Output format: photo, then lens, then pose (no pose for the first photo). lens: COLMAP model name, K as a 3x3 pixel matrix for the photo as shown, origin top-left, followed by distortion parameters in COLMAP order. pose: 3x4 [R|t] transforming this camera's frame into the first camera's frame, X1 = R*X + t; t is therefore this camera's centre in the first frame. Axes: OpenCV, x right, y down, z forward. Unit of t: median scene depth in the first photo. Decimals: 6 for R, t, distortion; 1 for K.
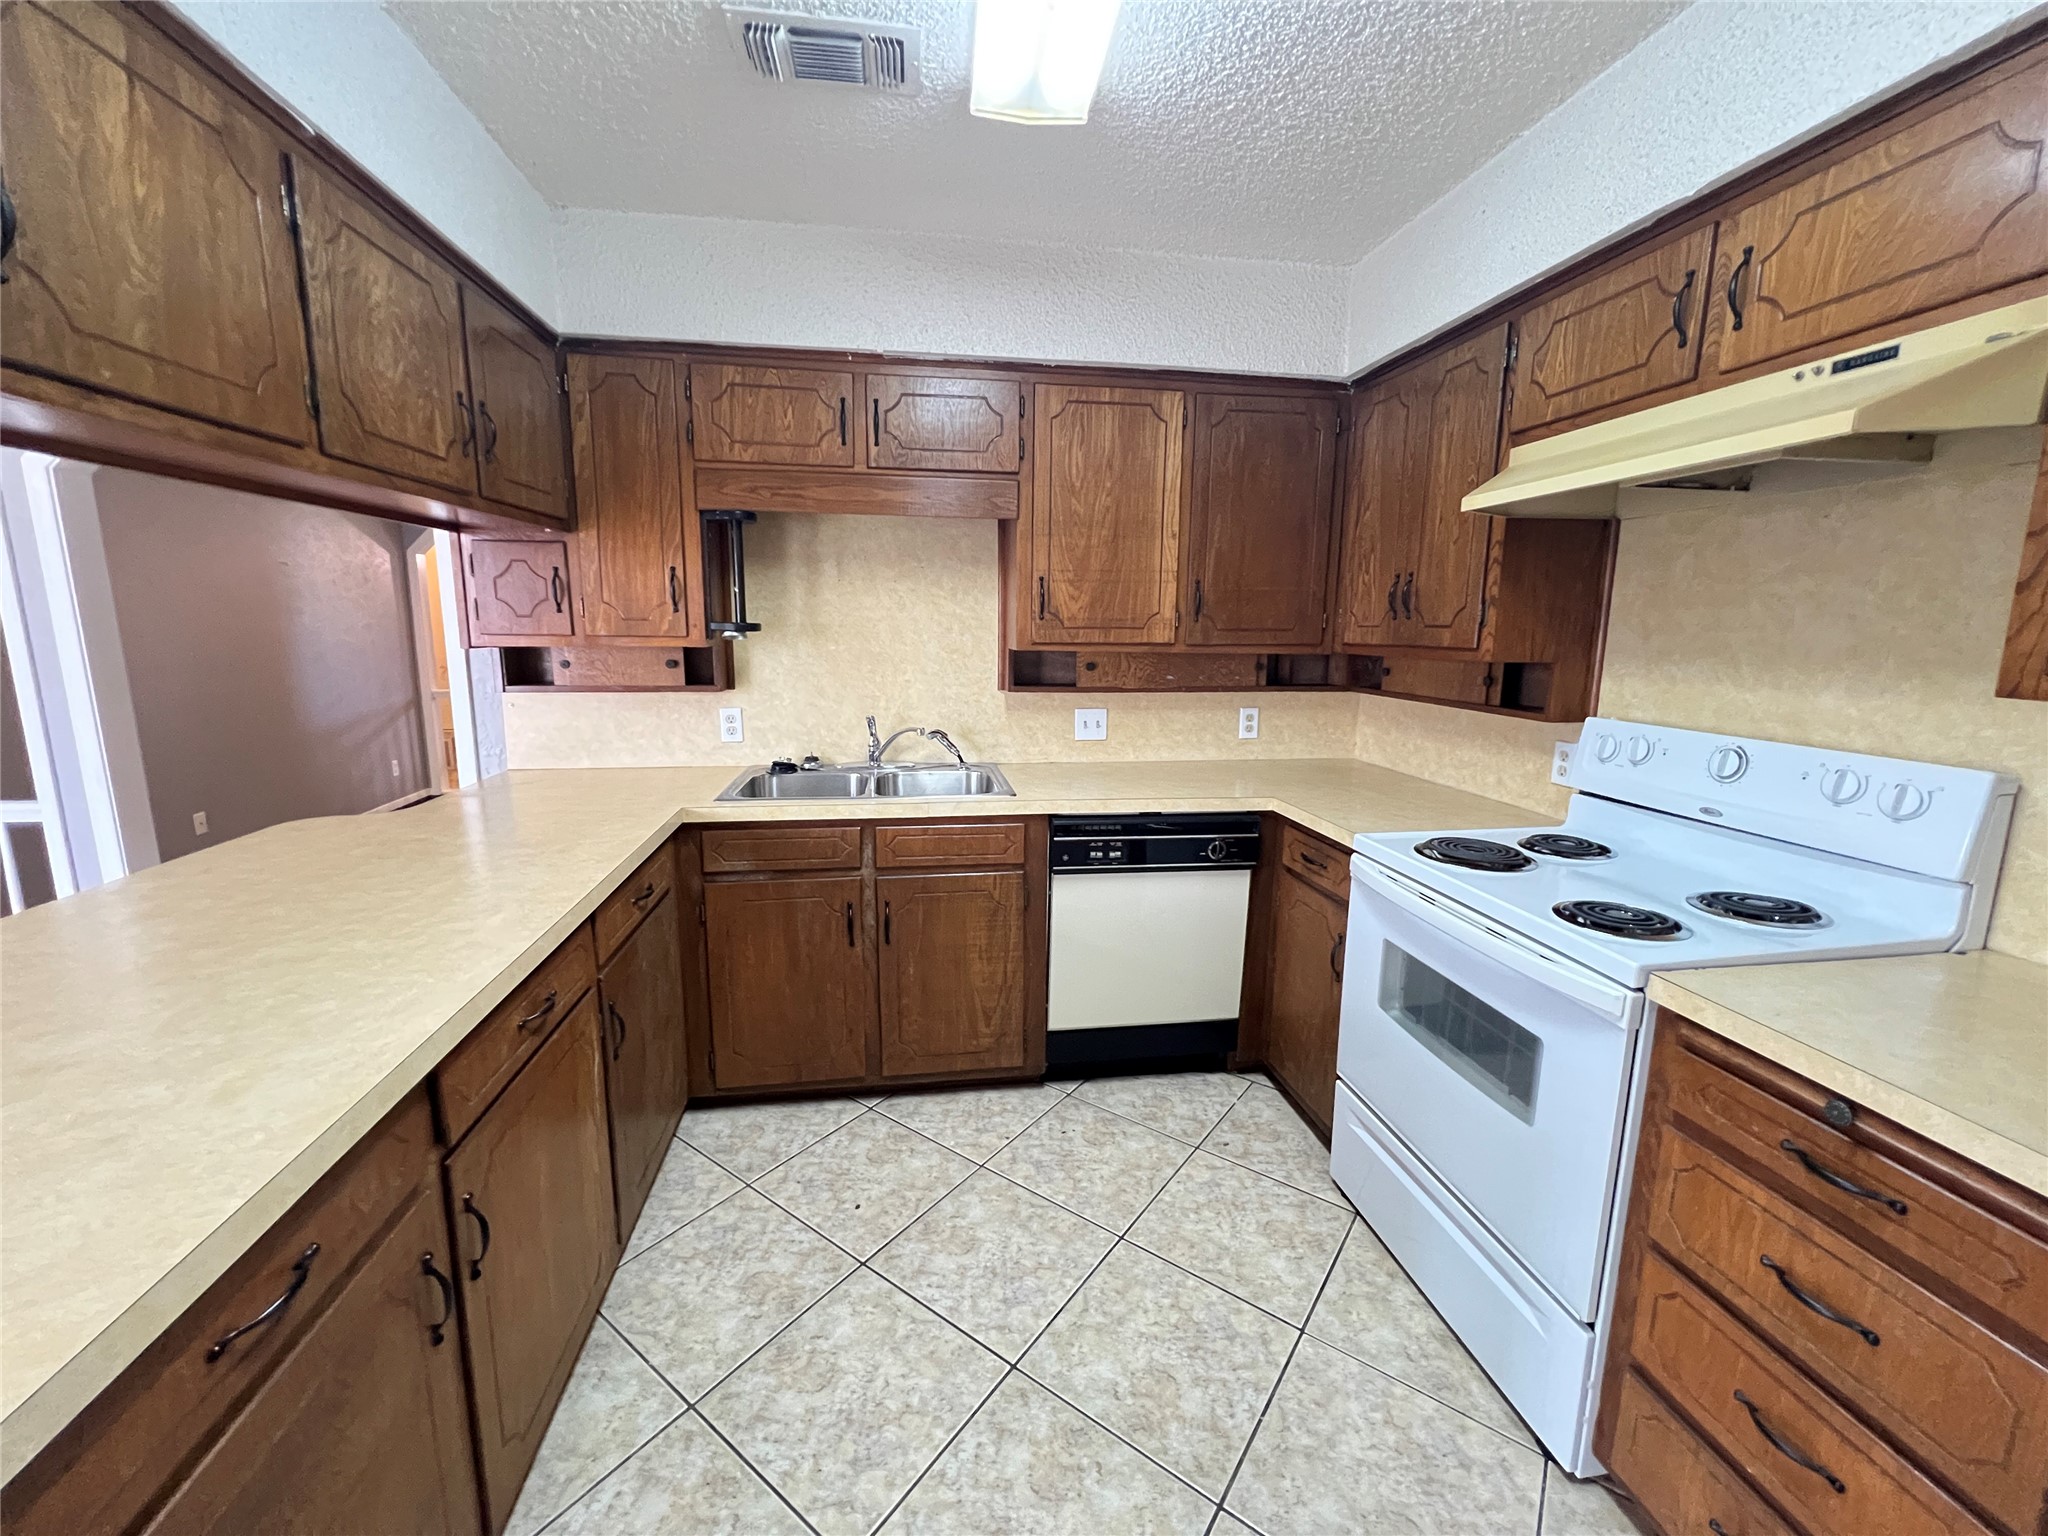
lens RADIAL K [[817.9, 0, 1018.0], [0, 817.9, 763.1], [0, 0, 1]] dist [-0.002752, 0.000598]
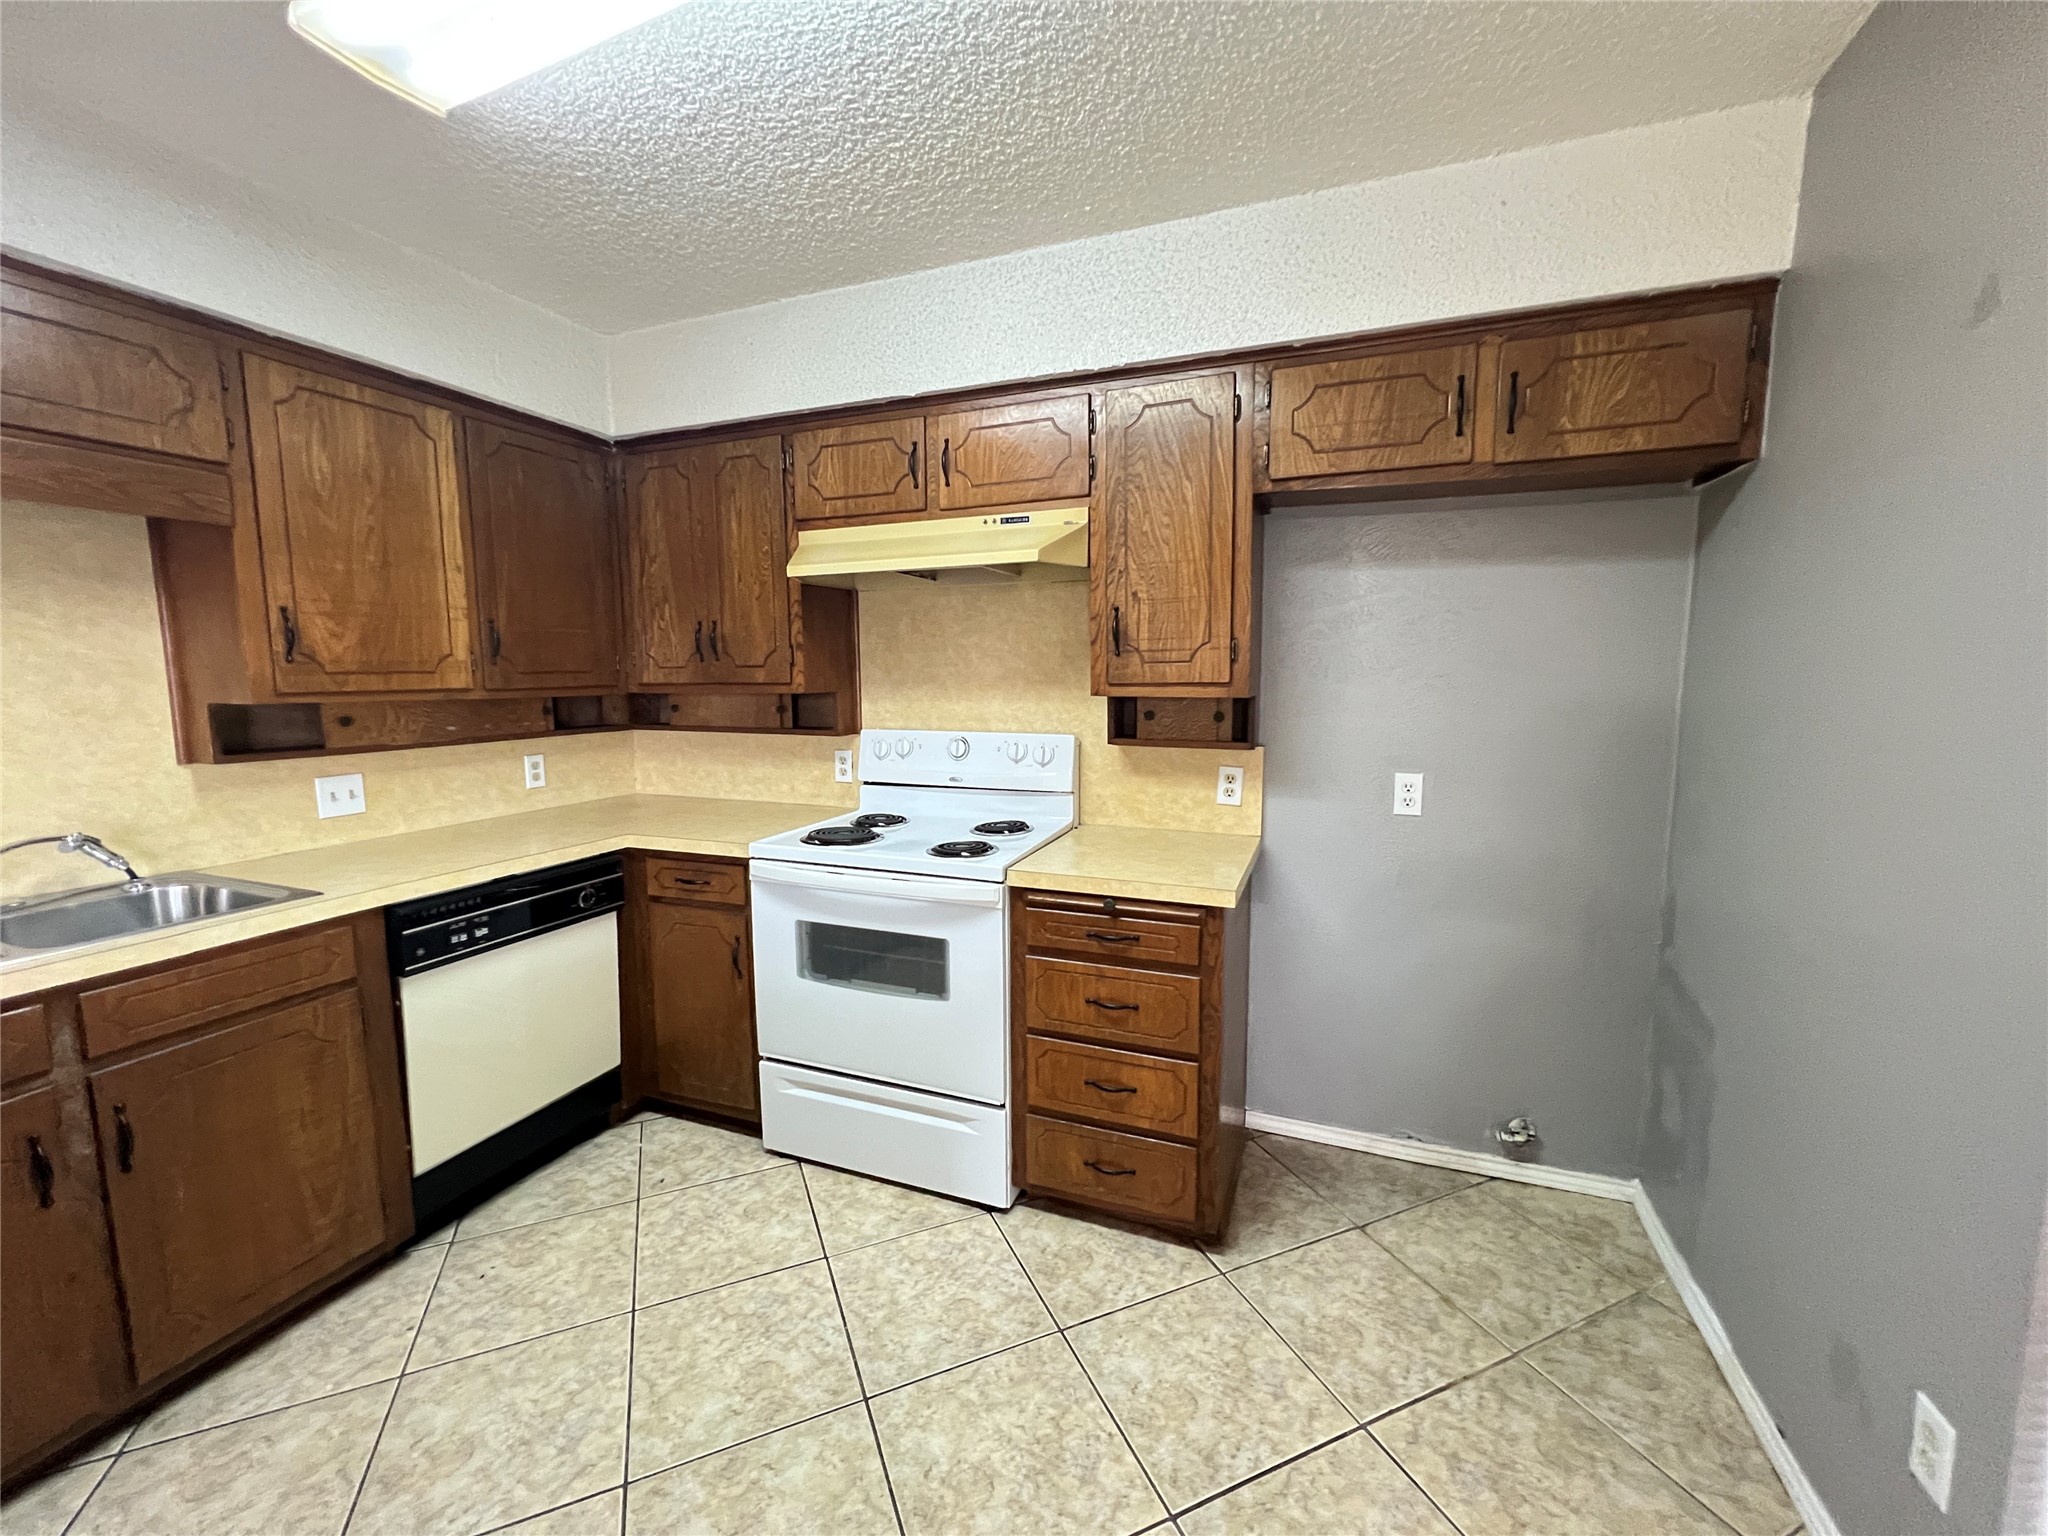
lens RADIAL K [[817.9, 0, 1018.0], [0, 817.9, 763.1], [0, 0, 1]] dist [-0.002752, 0.000598]
pose [[0.501341, -0.109474, 0.858296, -0.316545], [0.155023, 0.987277, 0.035375, -0.006576], [-0.851249, 0.115321, 0.511933, 0.053920]]
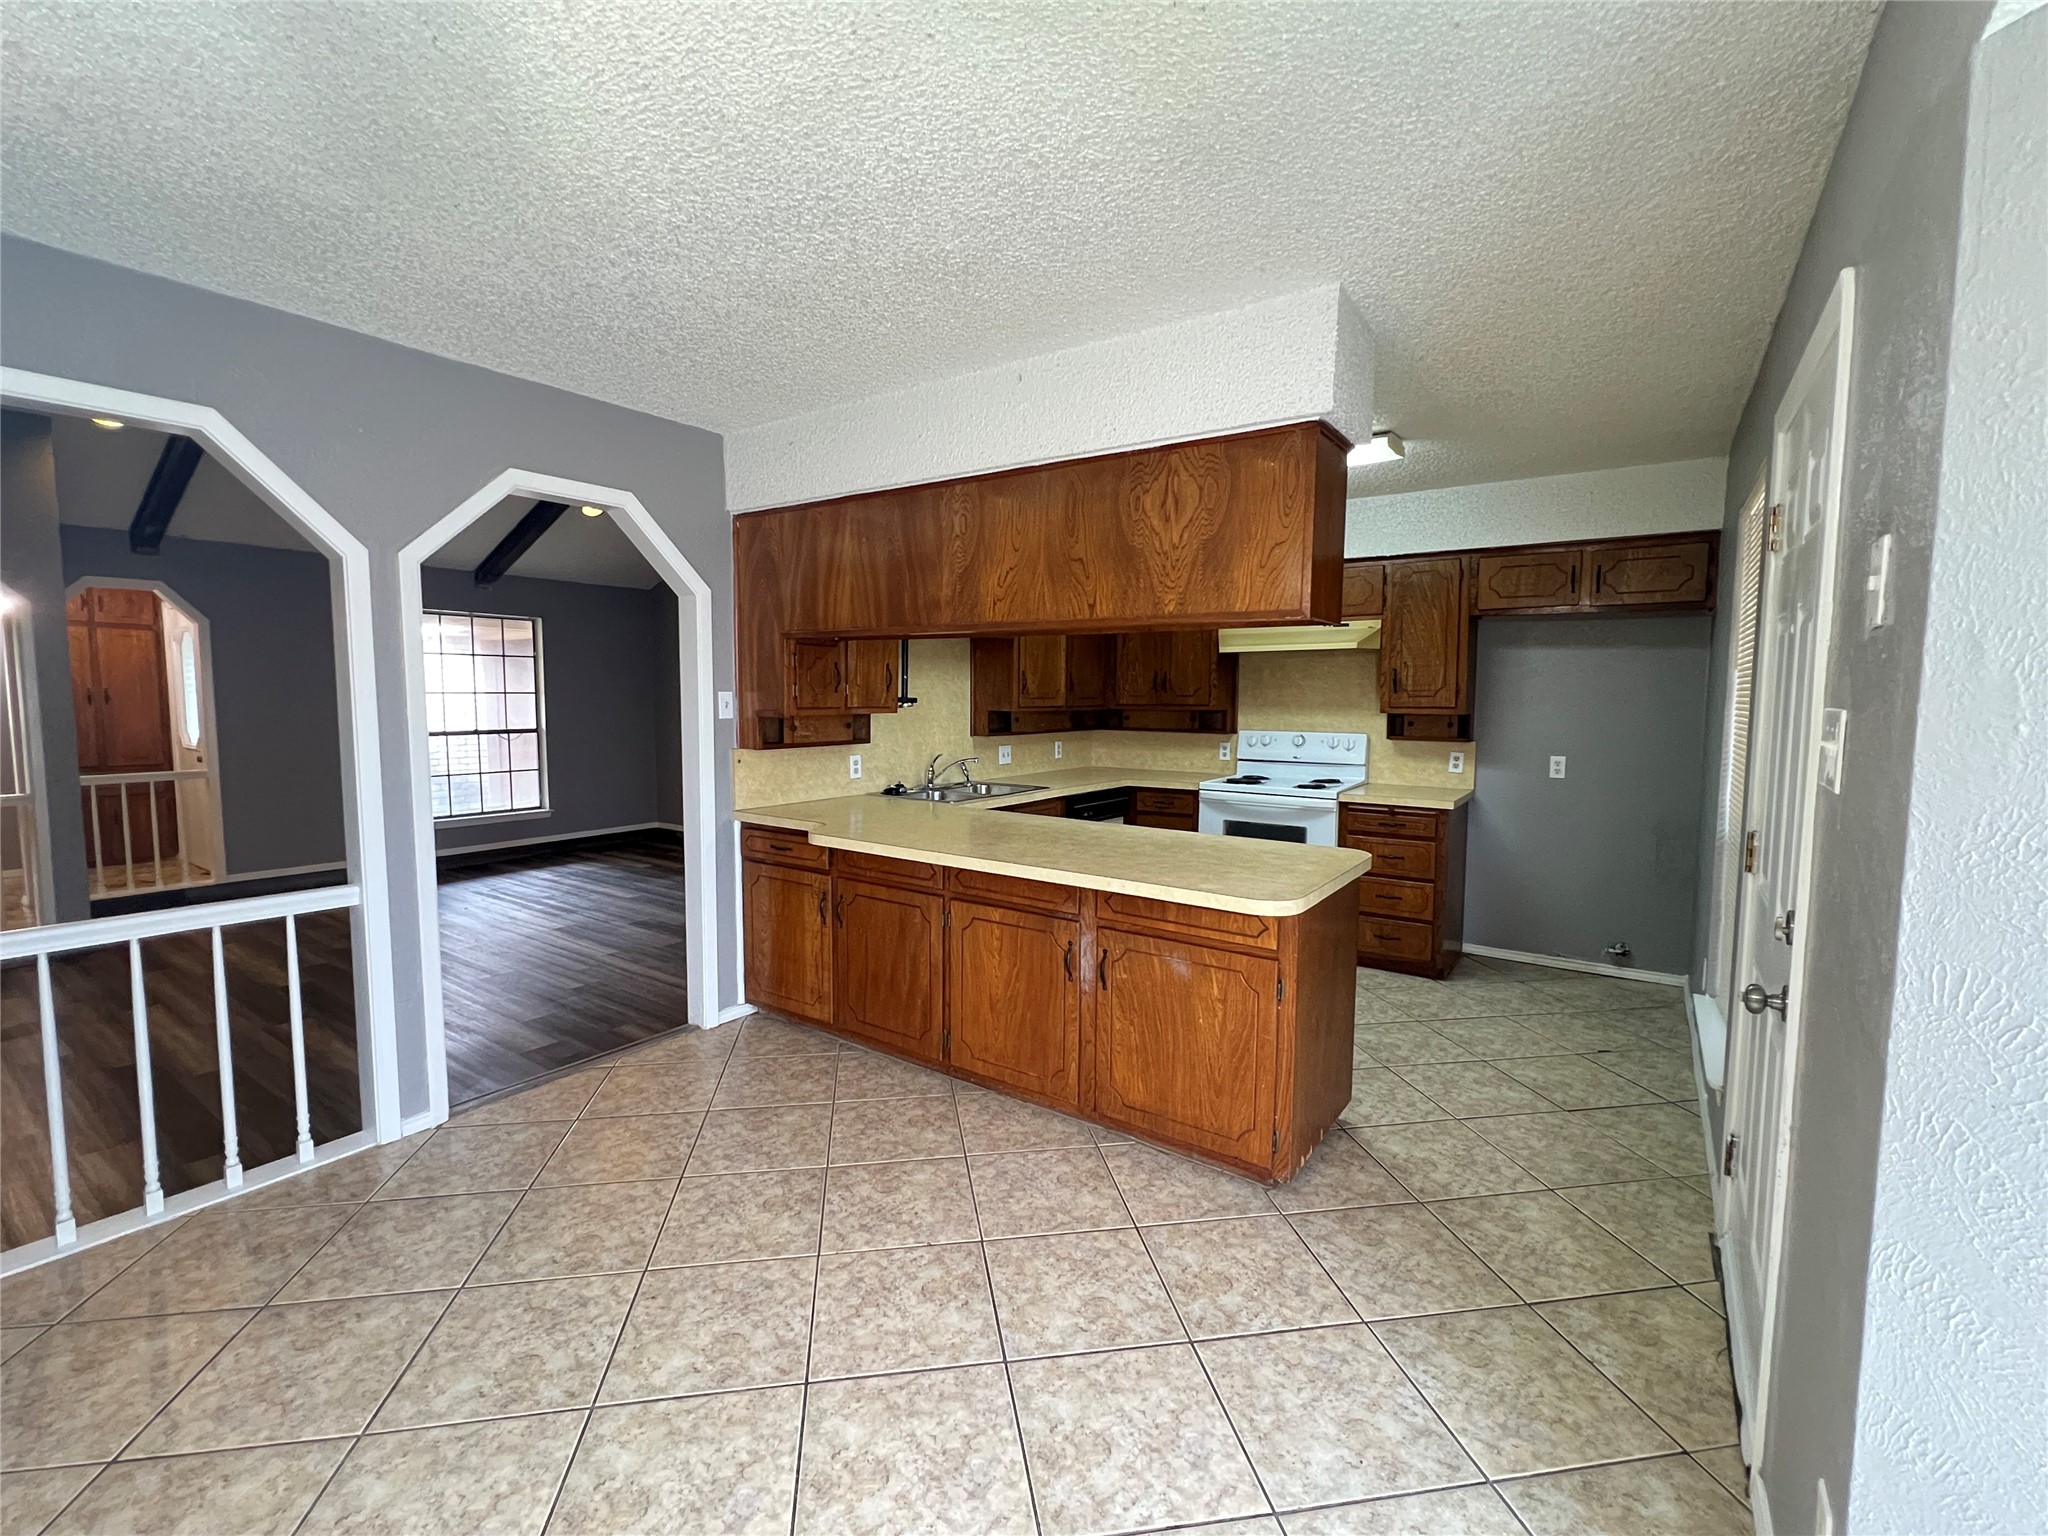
lens RADIAL K [[894.4, 0, 1015.0], [0, 894.4, 766.1], [0, 0, 1]] dist [-0.000011, -0.000055]
pose [[0.689800, -0.066496, 0.720940, -1.525855], [0.125104, 0.991742, -0.028227, 0.037594], [-0.713109, 0.109663, 0.692422, -0.355140]]
